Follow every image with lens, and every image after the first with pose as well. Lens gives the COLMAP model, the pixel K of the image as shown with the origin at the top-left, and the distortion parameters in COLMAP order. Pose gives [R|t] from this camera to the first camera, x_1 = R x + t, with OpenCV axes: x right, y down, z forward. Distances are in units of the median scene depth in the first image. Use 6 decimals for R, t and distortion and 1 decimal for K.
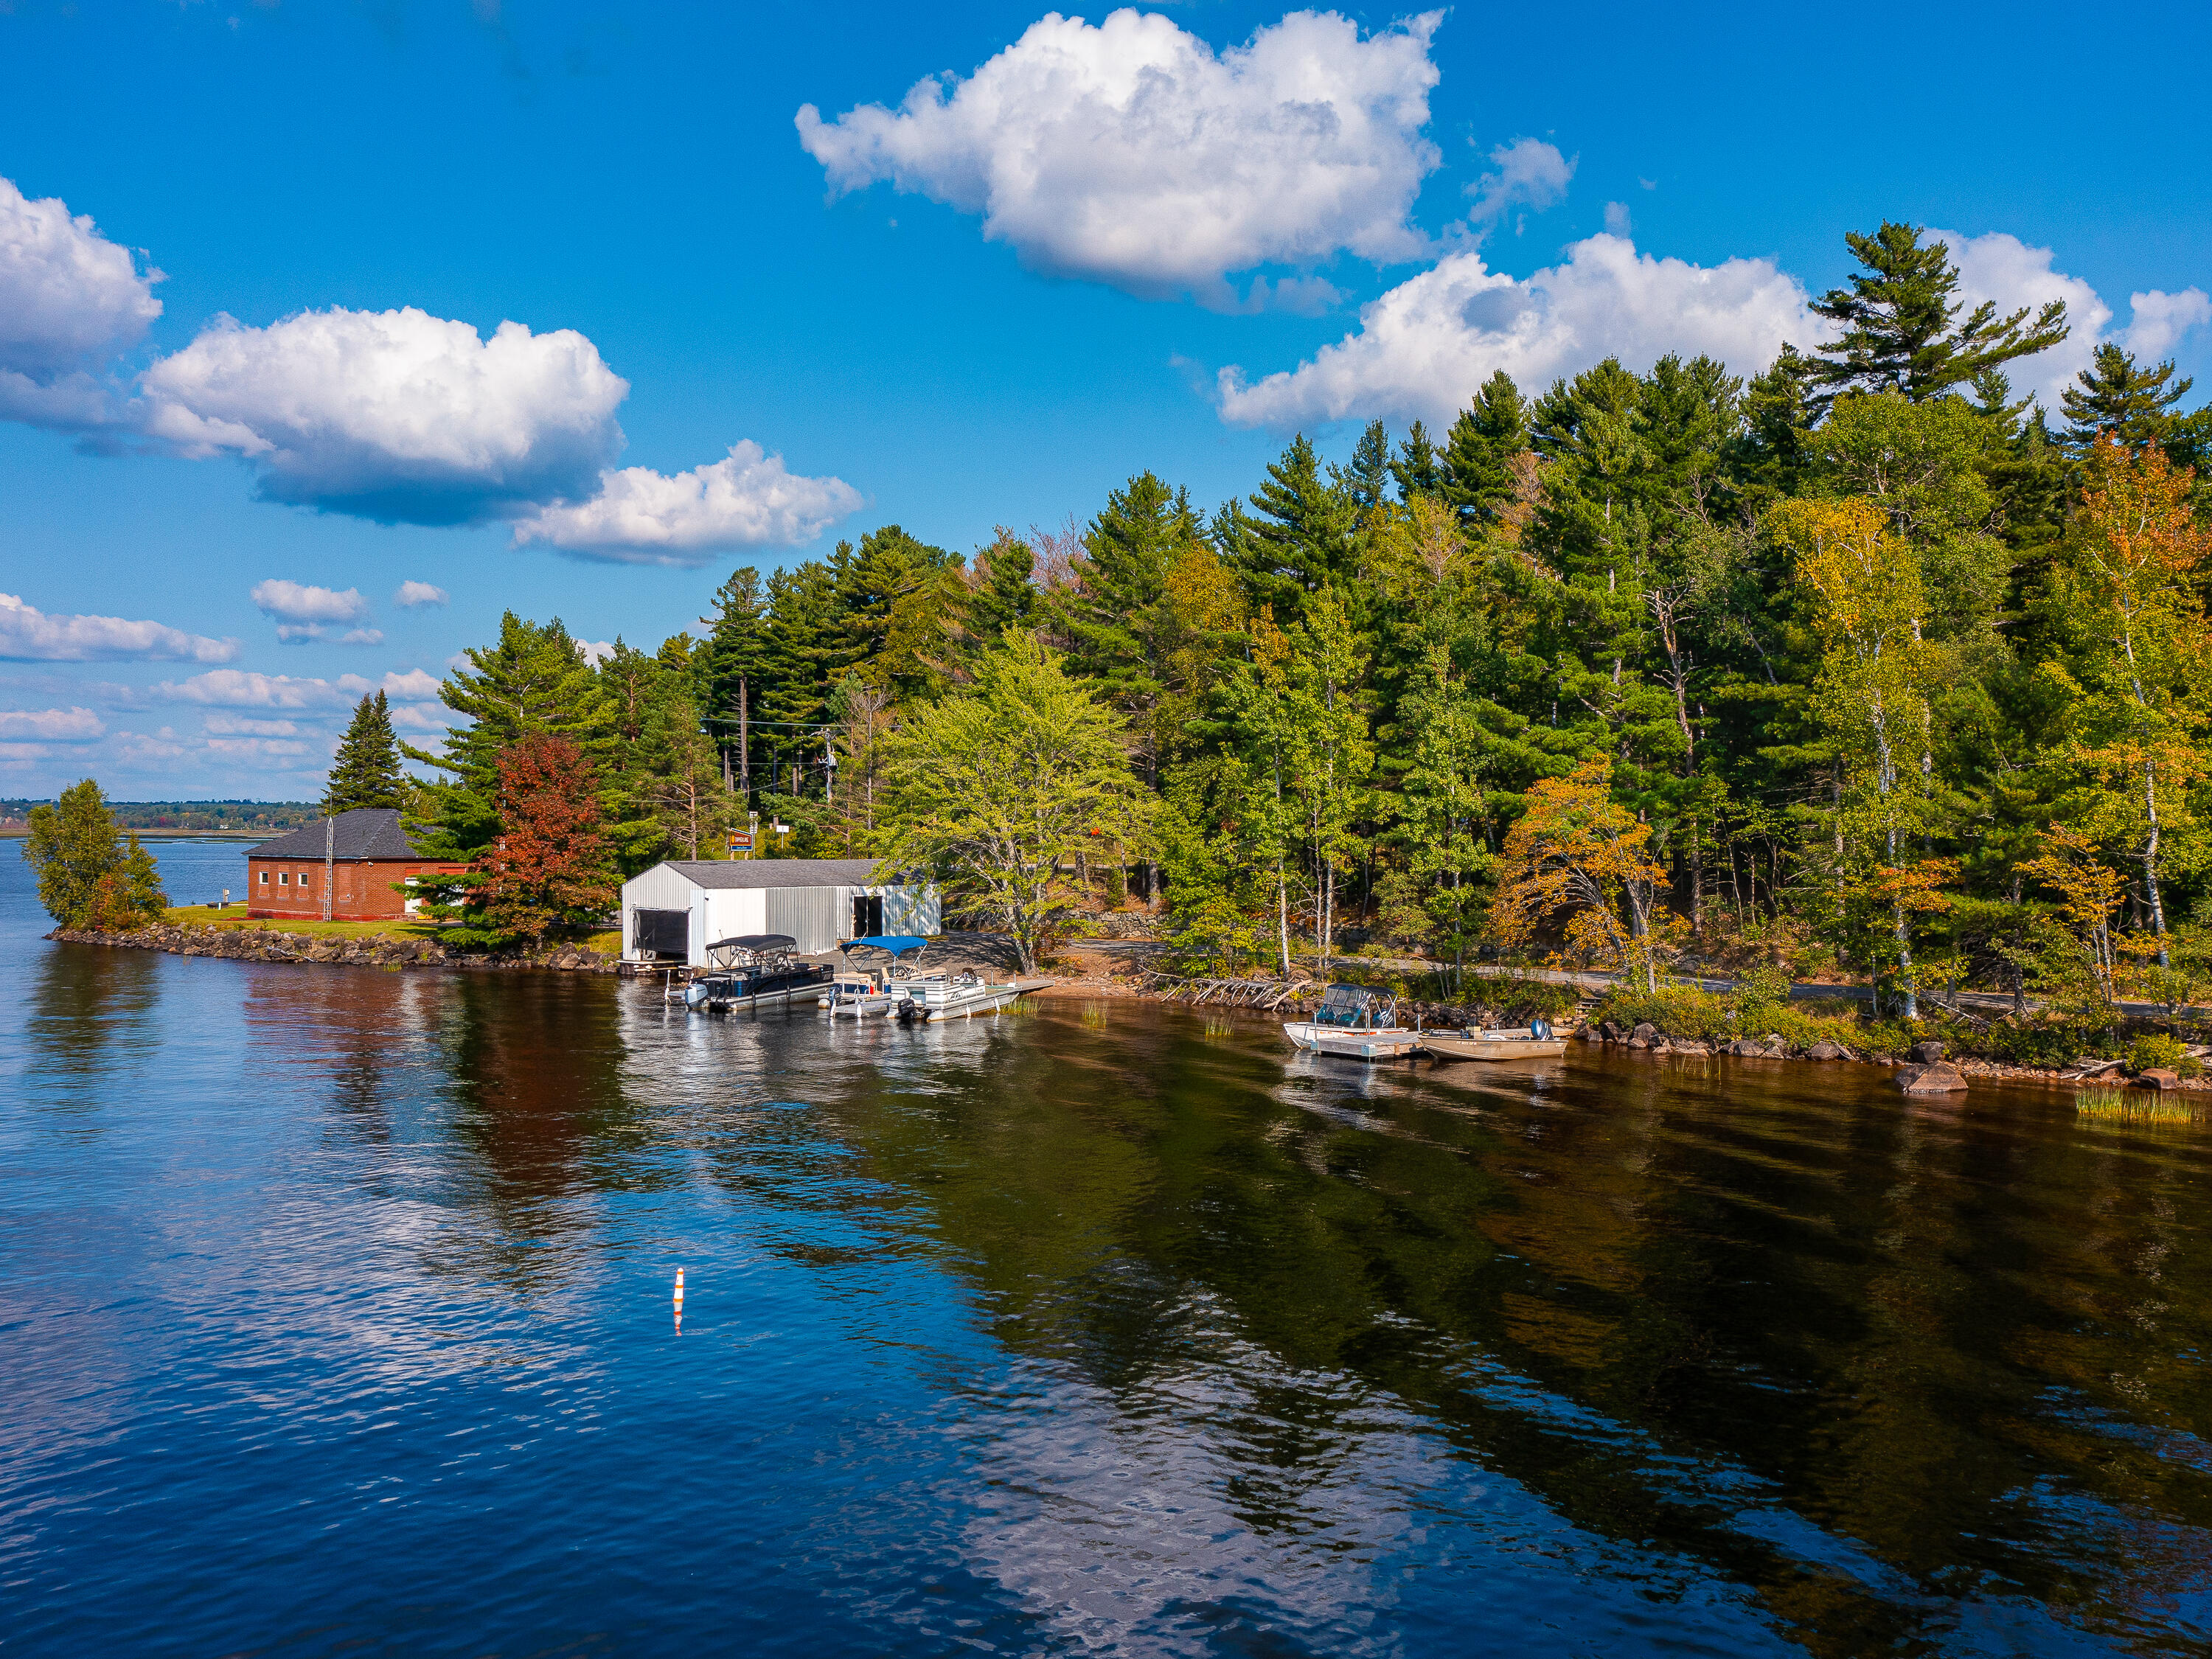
lens RADIAL K [[2007.4, 0, 1106.0], [0, 2007.4, 829.5], [0, 0, 1]] dist [-0.009977, 0.007005]
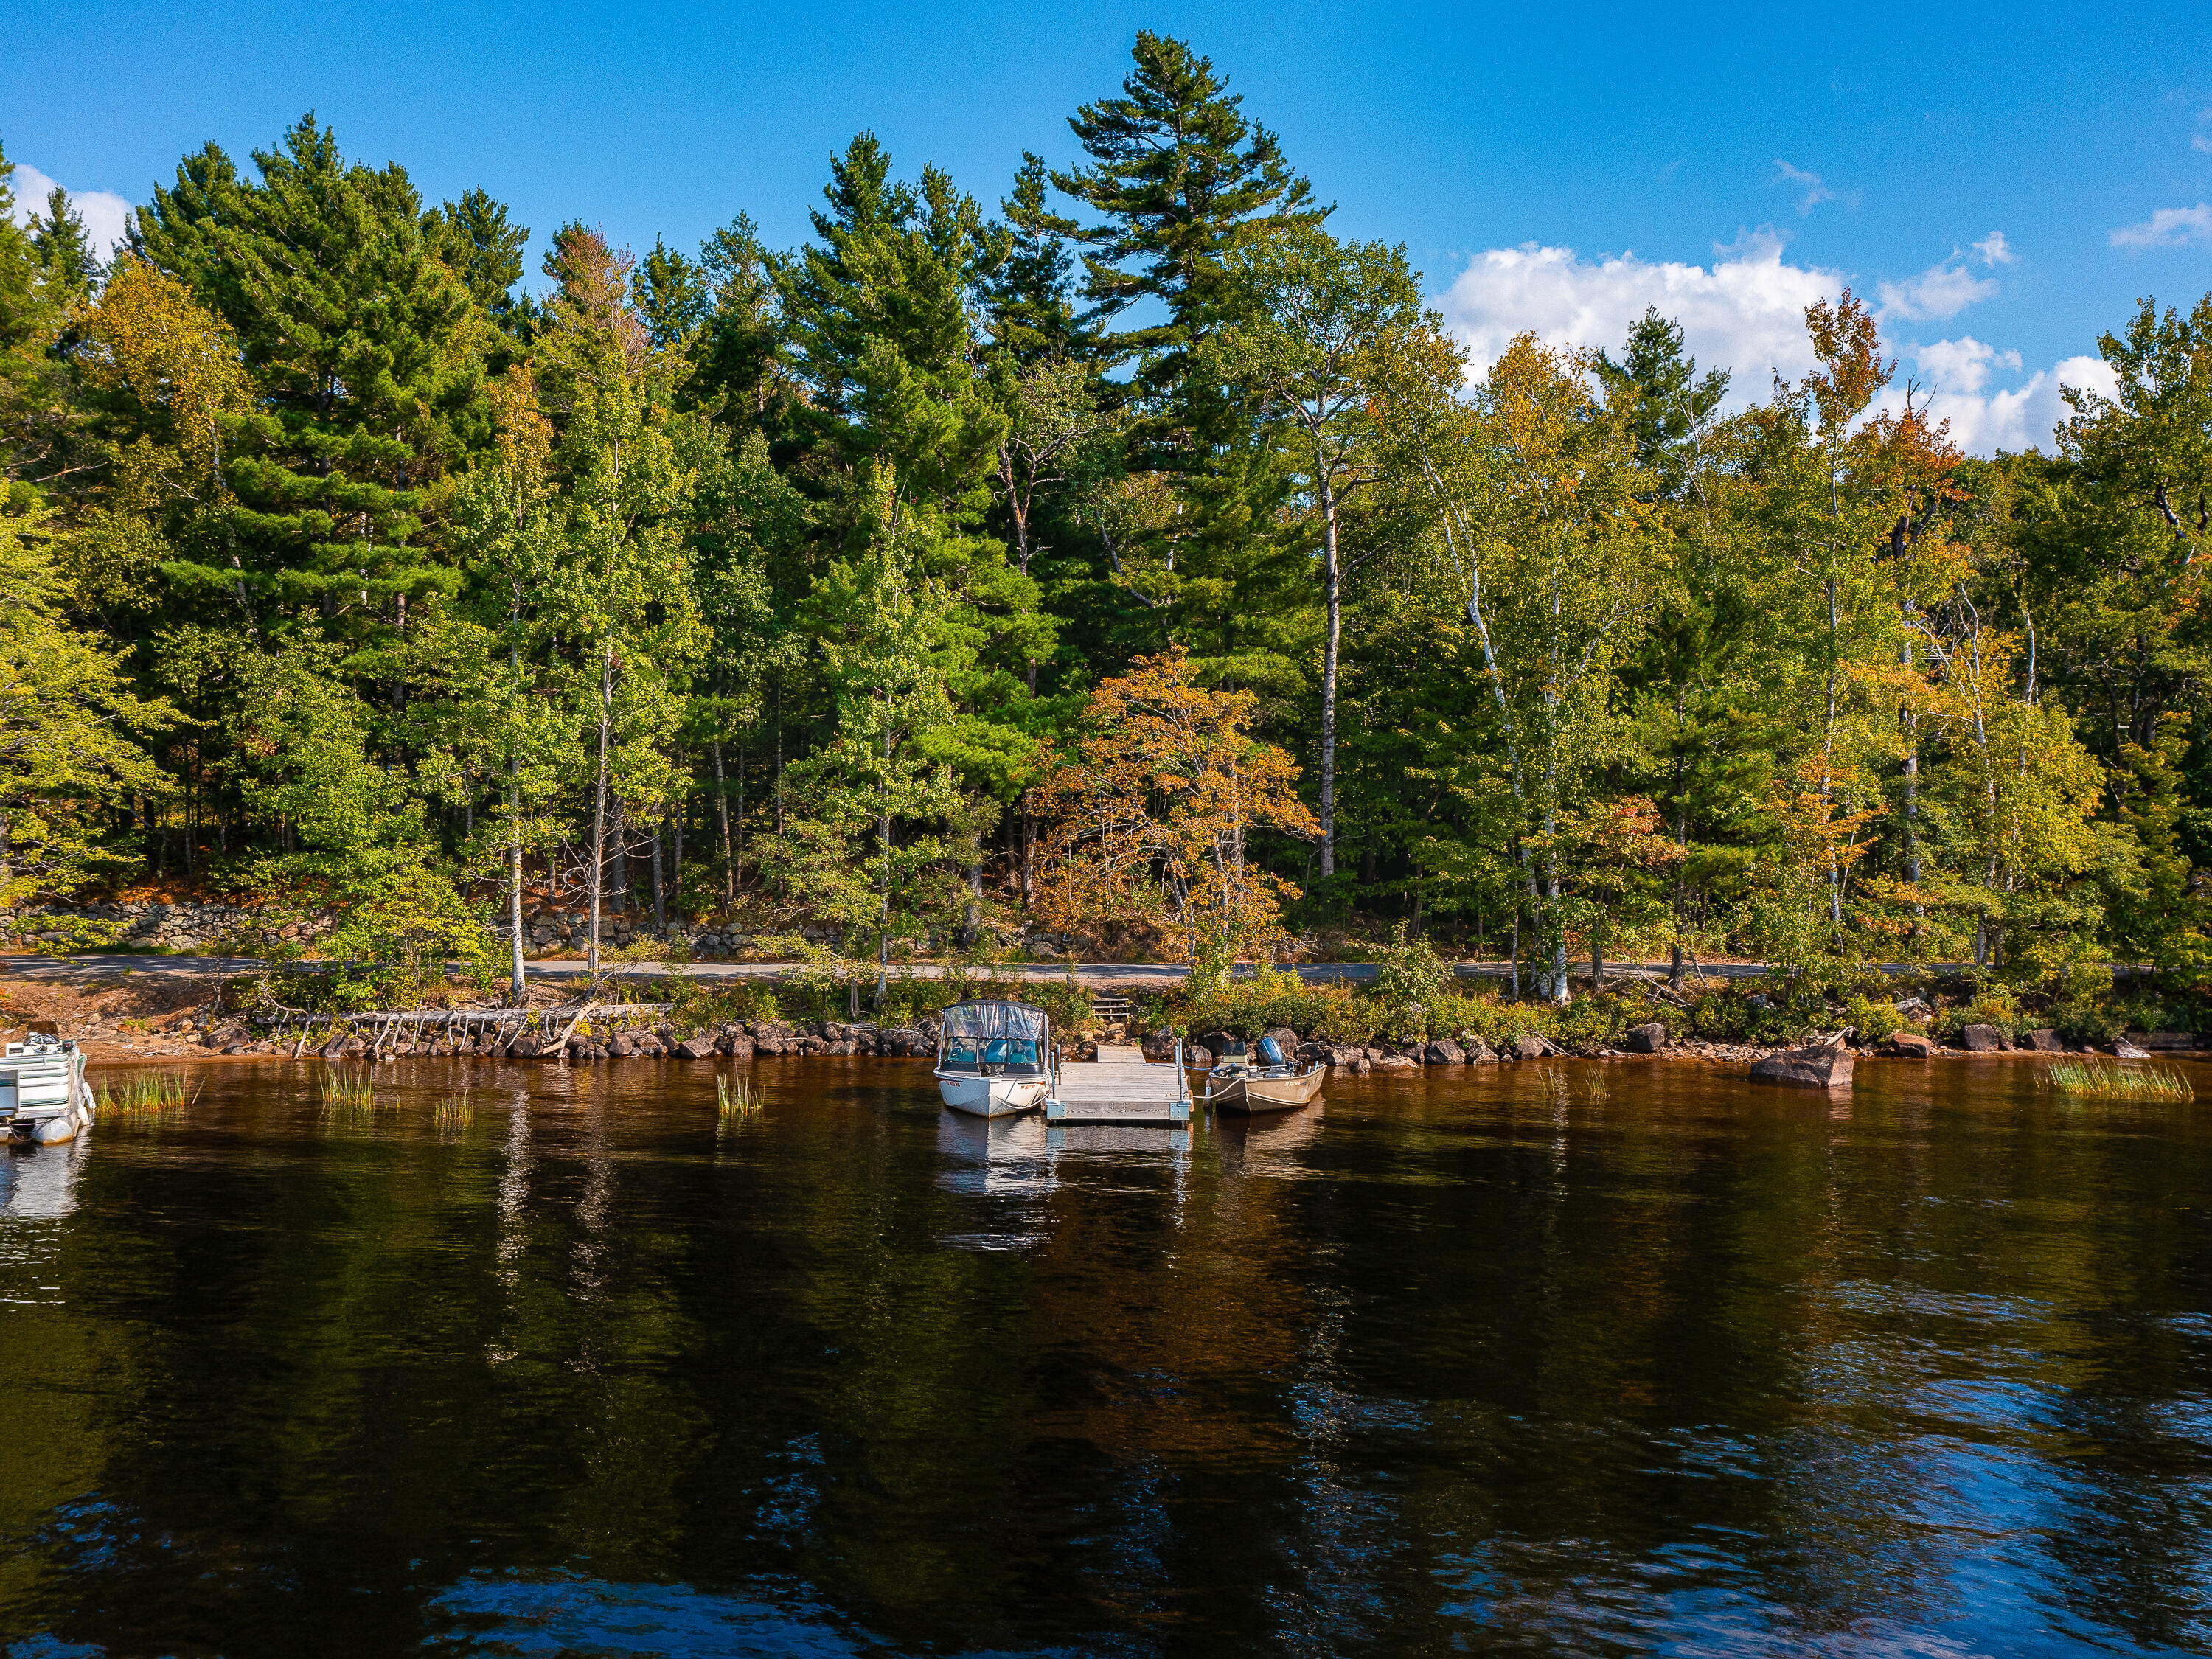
lens RADIAL K [[2007.4, 0, 1106.0], [0, 2007.4, 829.5], [0, 0, 1]] dist [-0.009977, 0.007005]
pose [[0.641475, -0.002350, 0.767140, -0.316009], [-0.008973, 0.999904, 0.010566, 0.019187], [-0.767091, -0.013662, 0.641392, 0.589424]]
